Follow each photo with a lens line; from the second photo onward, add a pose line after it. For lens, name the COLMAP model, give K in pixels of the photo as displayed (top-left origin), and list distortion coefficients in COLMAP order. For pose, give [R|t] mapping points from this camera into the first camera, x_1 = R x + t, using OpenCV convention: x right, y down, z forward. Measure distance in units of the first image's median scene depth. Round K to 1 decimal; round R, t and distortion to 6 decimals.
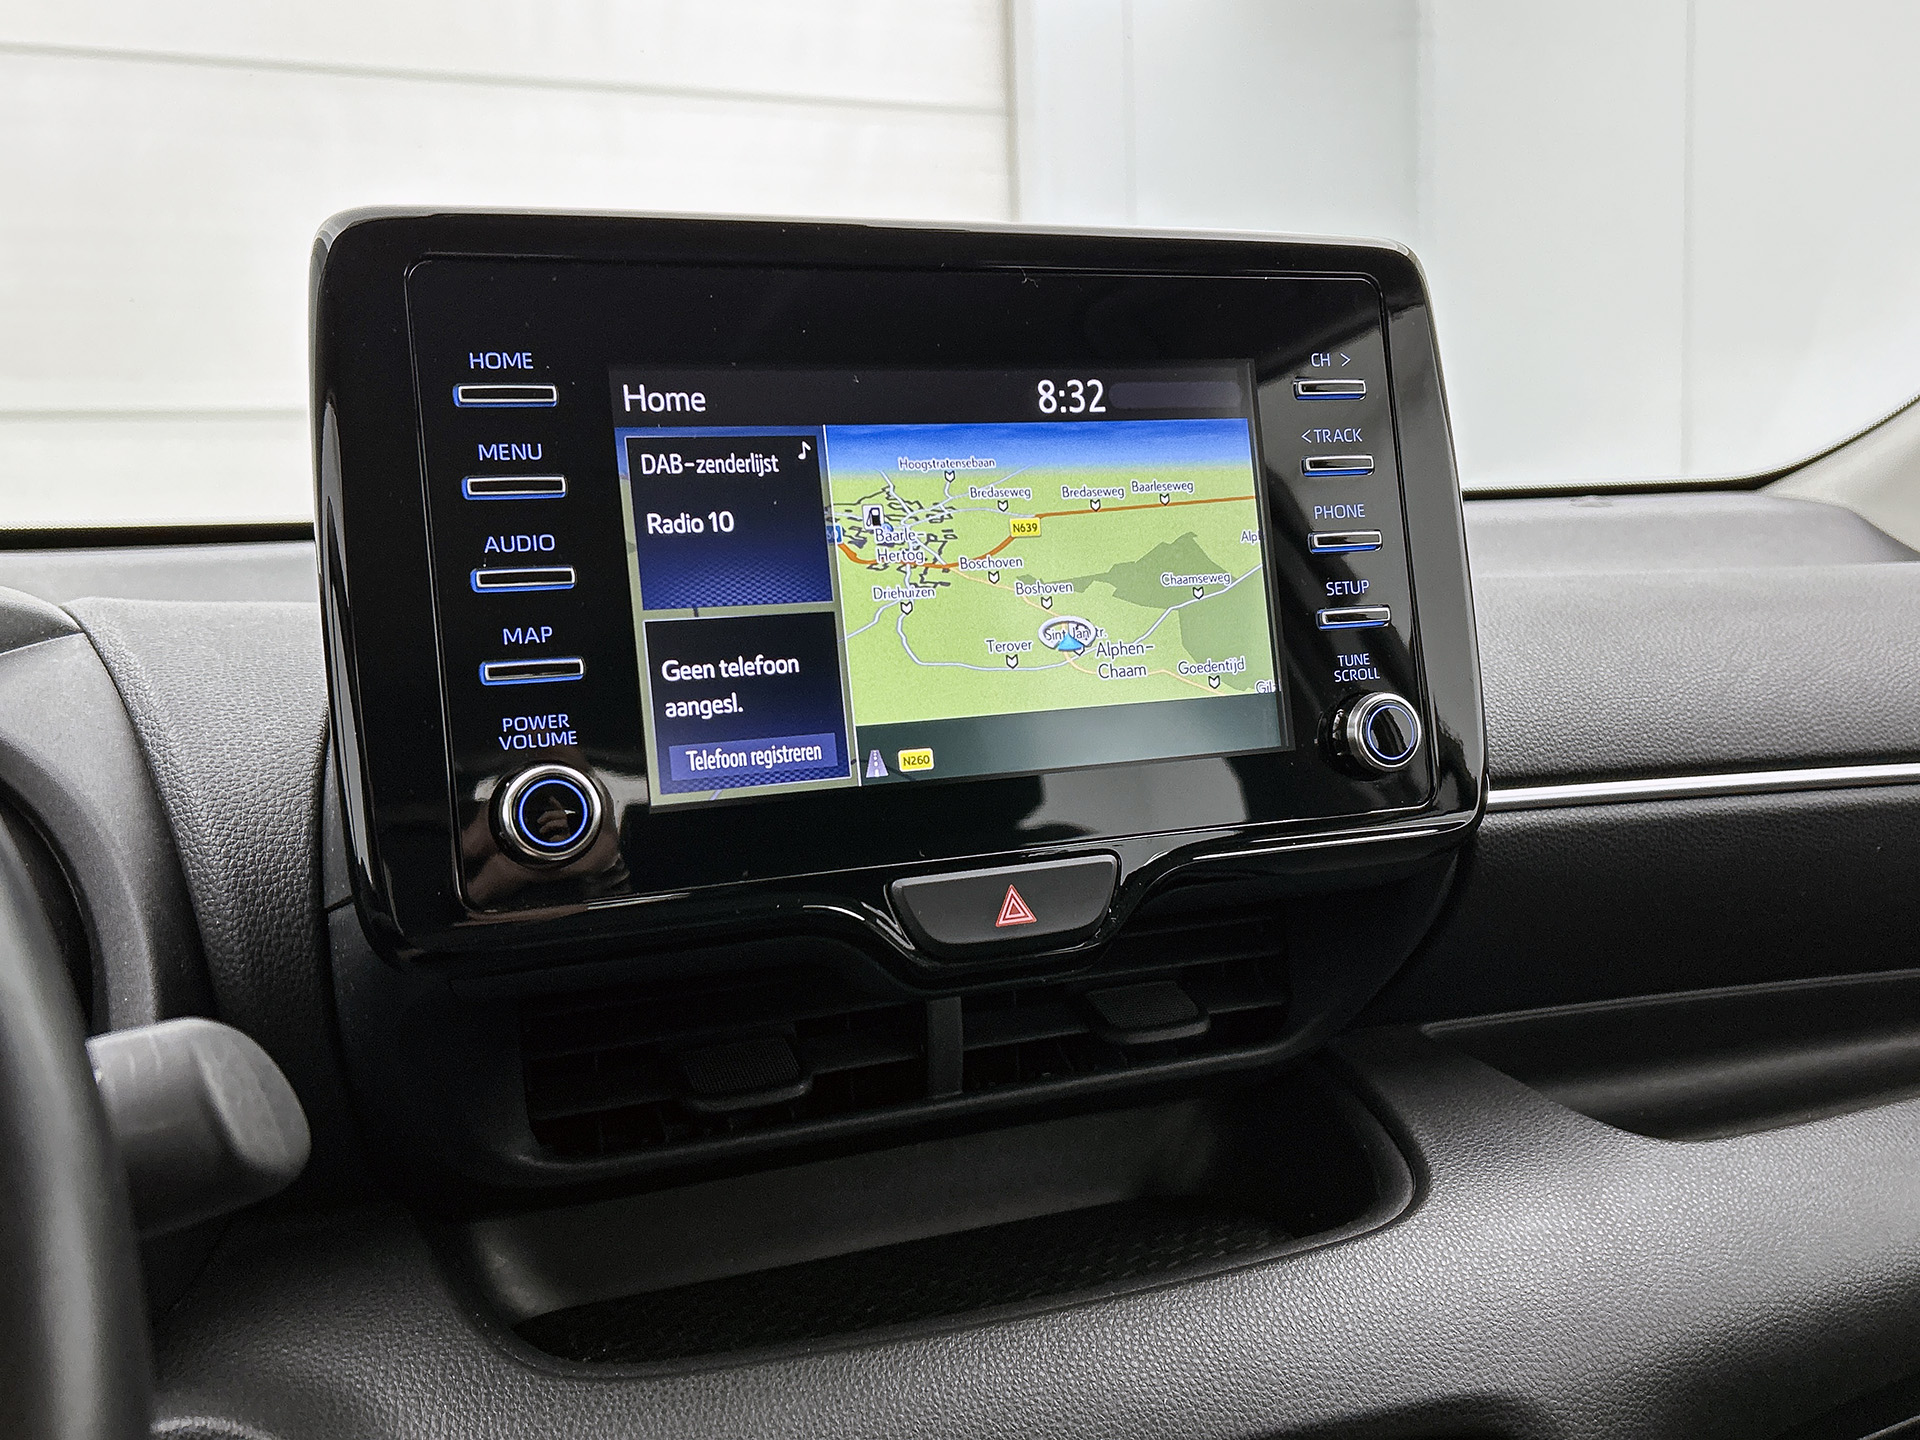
lens RADIAL K [[1739.6, 0, 955.0], [0, 1739.6, 739.5], [0, 0, 1]] dist [0.143329, -0.464025]
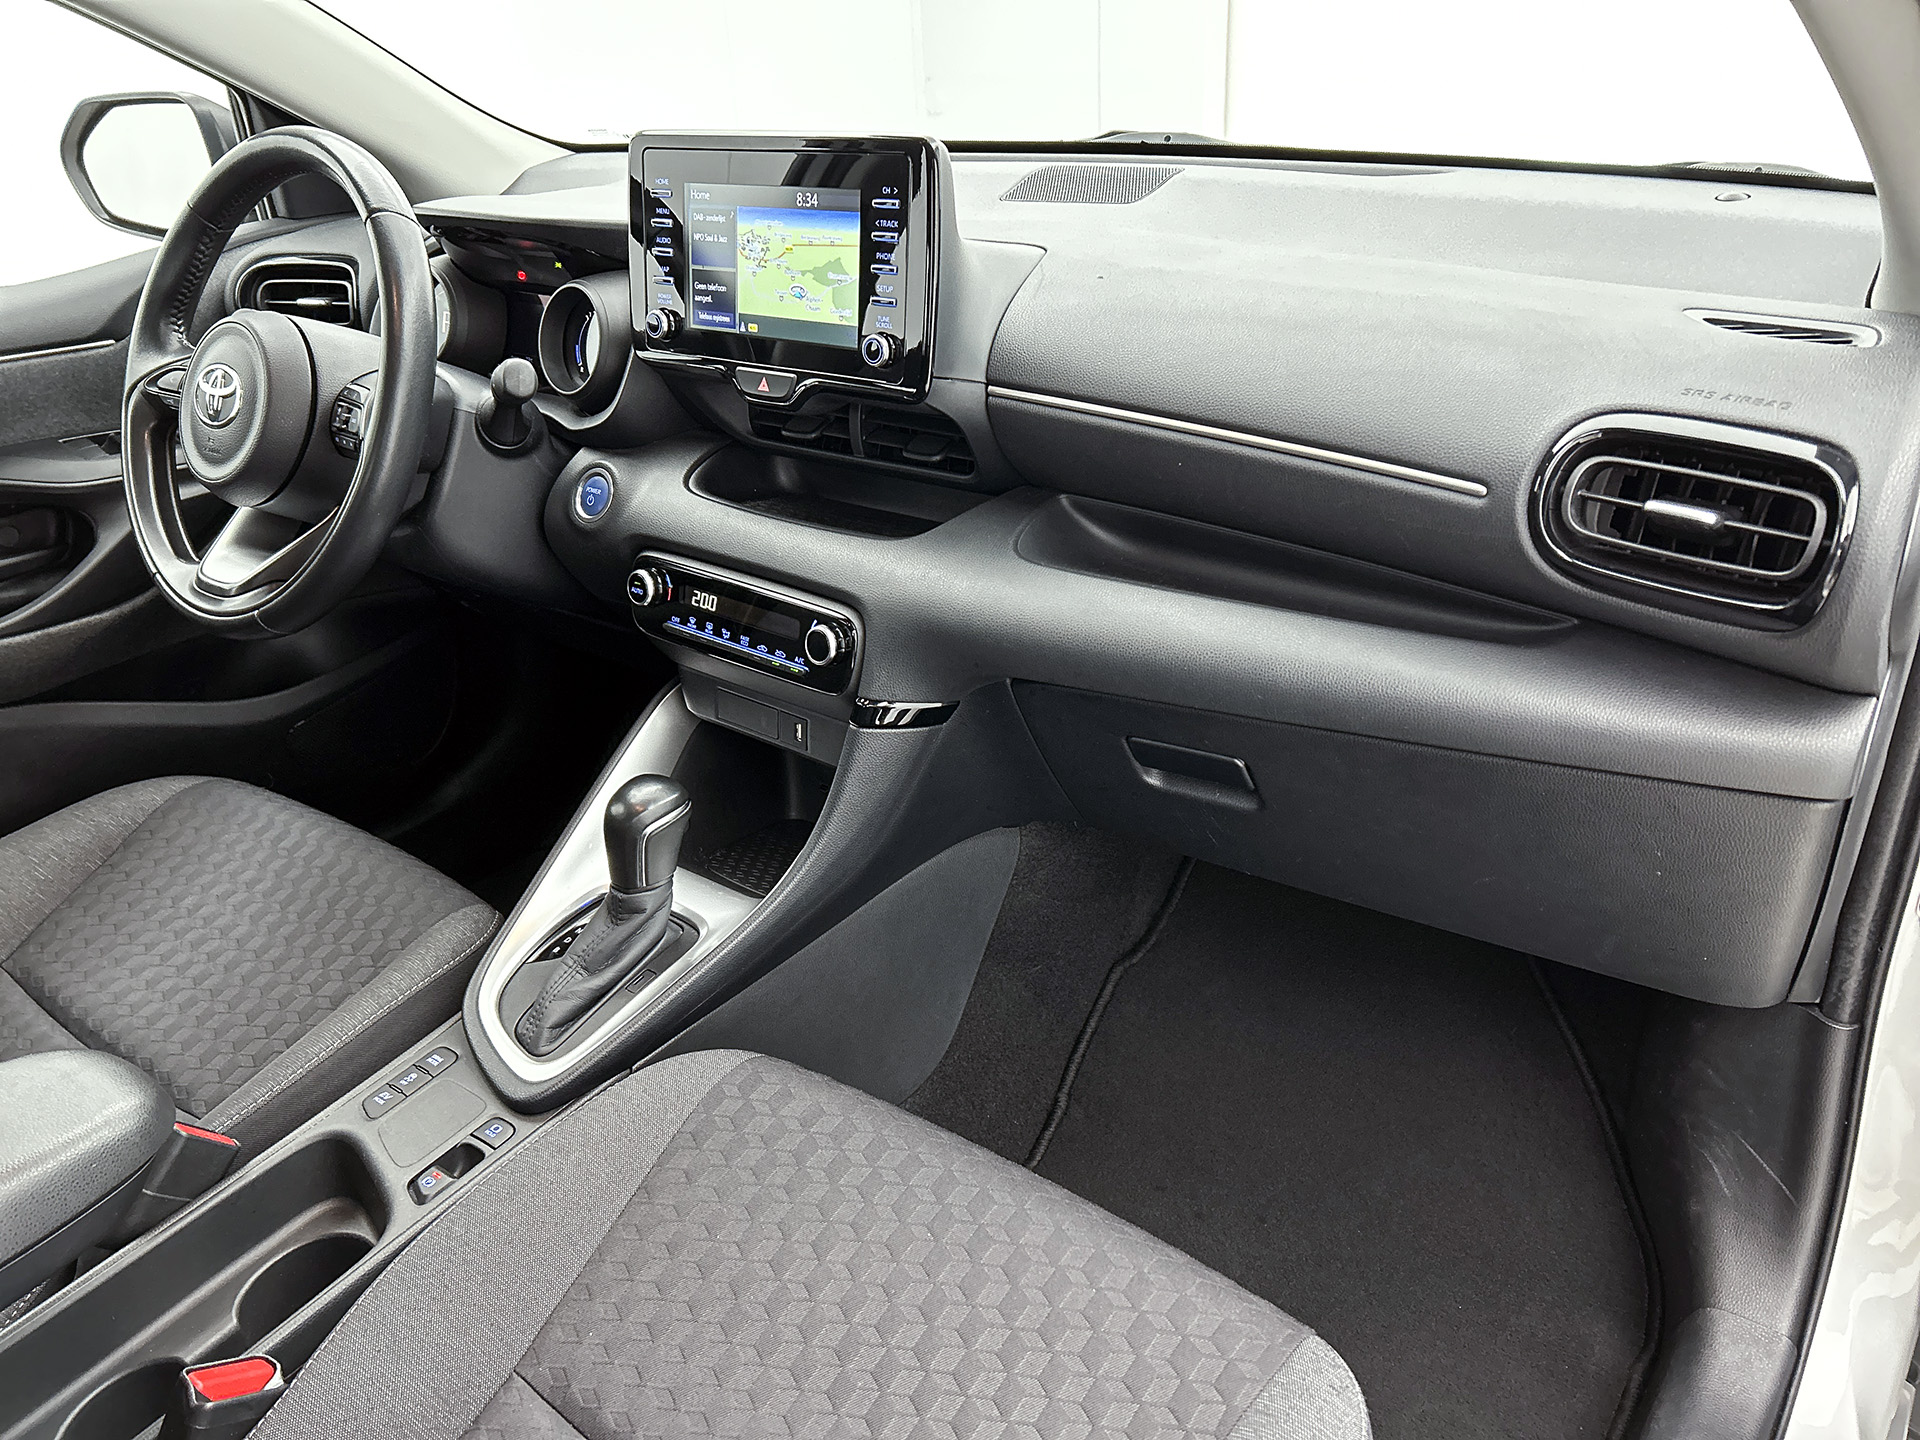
lens RADIAL K [[1444.8, 0, 952.9], [0, 1444.8, 730.5], [0, 0, 1]] dist [0.074514, -0.103859]
pose [[0.513064, 0.399609, -0.759657, 2.311712], [-0.067621, 0.901086, 0.428336, -0.454929], [0.855683, -0.168395, 0.489336, -0.045953]]
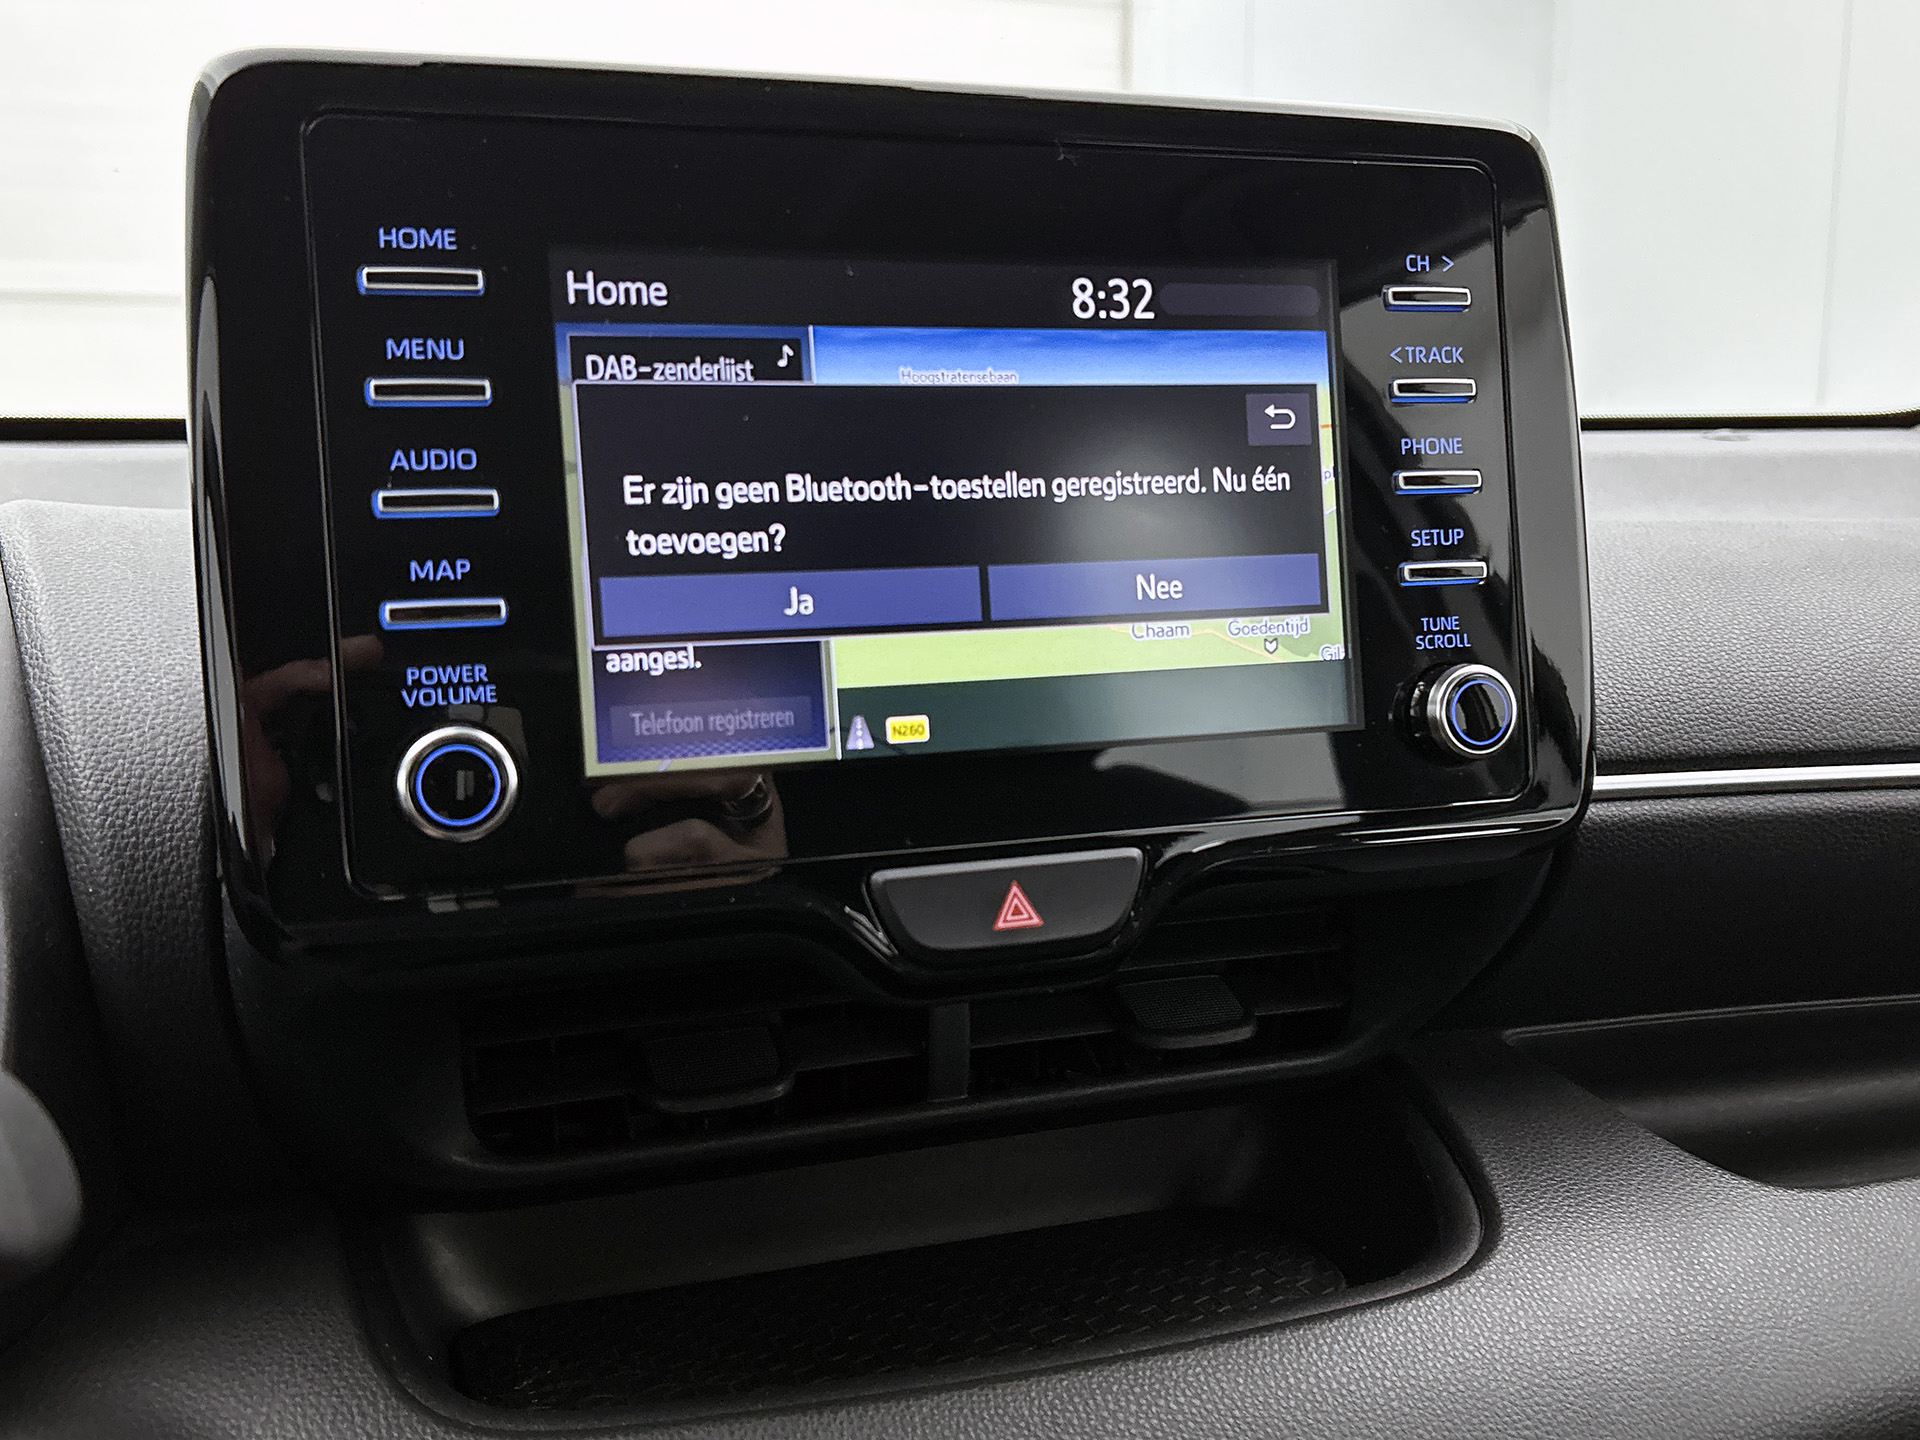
lens RADIAL K [[1744.5, 0, 958.3], [0, 1744.5, 735.1], [0, 0, 1]] dist [0.075541, -0.201187]
pose [[0.997991, 0.037130, -0.051343, 0.045234], [-0.034555, 0.998143, 0.050167, -0.028504], [0.053110, -0.048292, 0.997420, 0.156457]]
